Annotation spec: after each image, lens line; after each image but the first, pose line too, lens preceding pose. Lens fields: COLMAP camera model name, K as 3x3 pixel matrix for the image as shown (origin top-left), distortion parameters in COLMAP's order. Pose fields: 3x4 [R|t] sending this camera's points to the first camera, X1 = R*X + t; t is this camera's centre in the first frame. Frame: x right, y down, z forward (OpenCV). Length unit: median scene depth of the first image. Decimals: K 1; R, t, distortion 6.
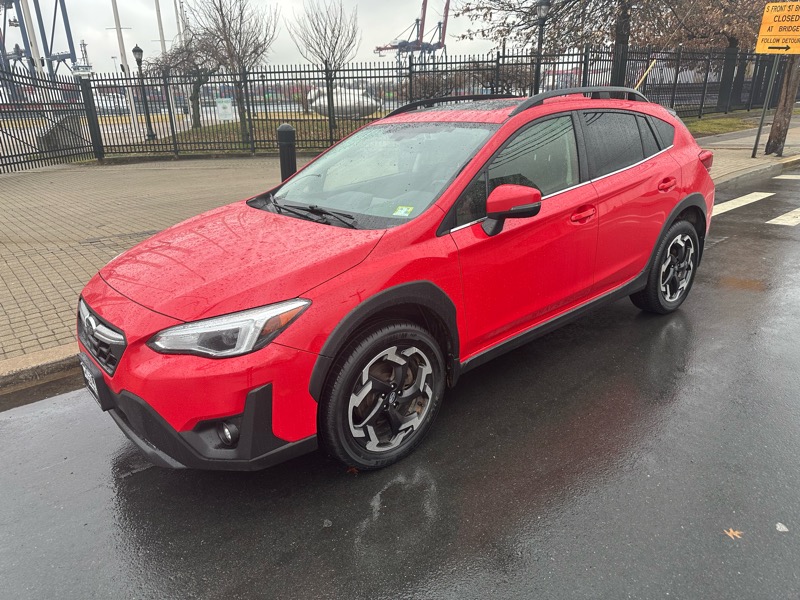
lens RADIAL K [[570.8, 0, 401.1], [0, 570.8, 299.6], [0, 0, 1]] dist [0.020089, -0.017520]
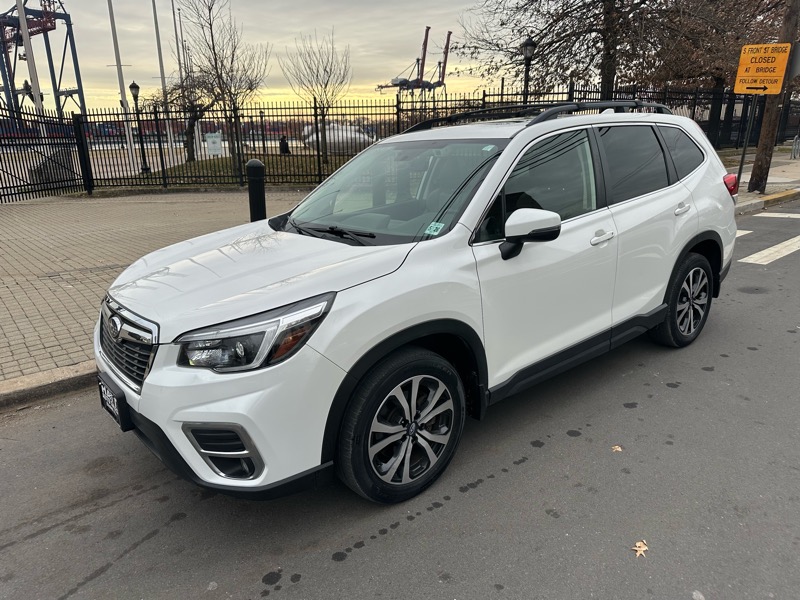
lens RADIAL K [[570.8, 0, 399.5], [0, 570.8, 301.4], [0, 0, 1]] dist [0.020089, -0.017520]
pose [[0.999969, 0.007363, -0.002639, 0.019934], [-0.007494, 0.998517, -0.053922, -0.002566], [0.002238, 0.053940, 0.998542, 0.005733]]
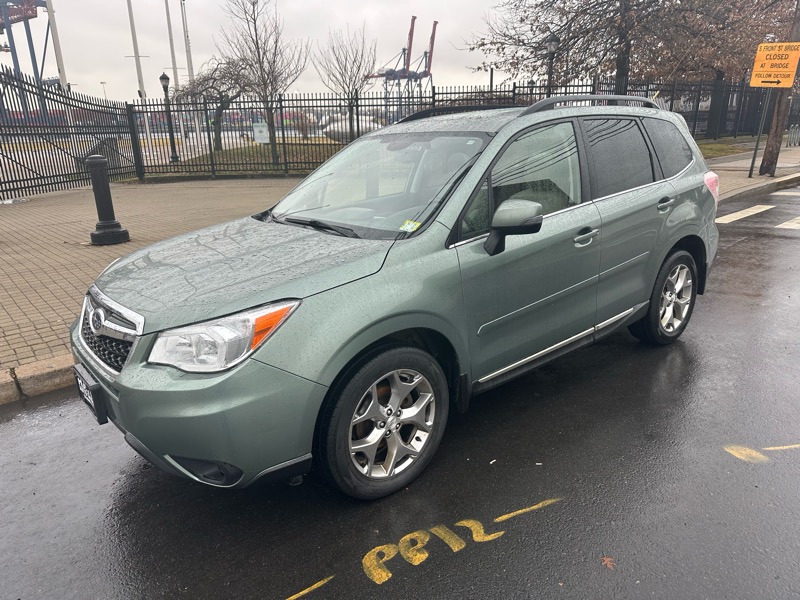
lens RADIAL K [[570.8, 0, 400.9], [0, 570.8, 302.0], [0, 0, 1]] dist [0.020089, -0.017520]
pose [[0.999672, -0.001227, 0.025569, -0.061129], [0.002202, 0.999269, -0.038153, 0.023180], [-0.025504, 0.038197, 0.998945, -0.060088]]
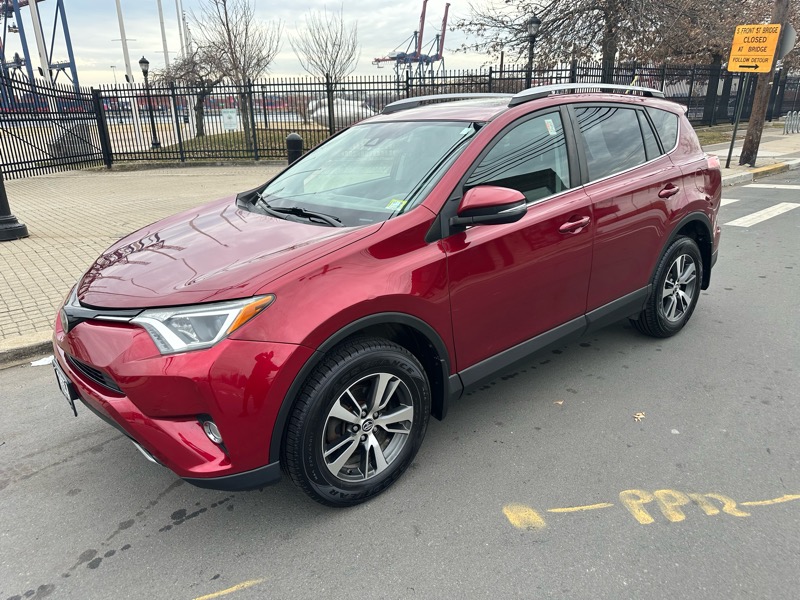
lens RADIAL K [[570.8, 0, 402.7], [0, 570.8, 303.1], [0, 0, 1]] dist [0.020089, -0.017520]
pose [[0.999955, 0.005088, 0.008012, 0.000955], [-0.004993, 0.999916, -0.011944, 0.012607], [-0.008072, 0.011904, 0.999897, -0.038592]]
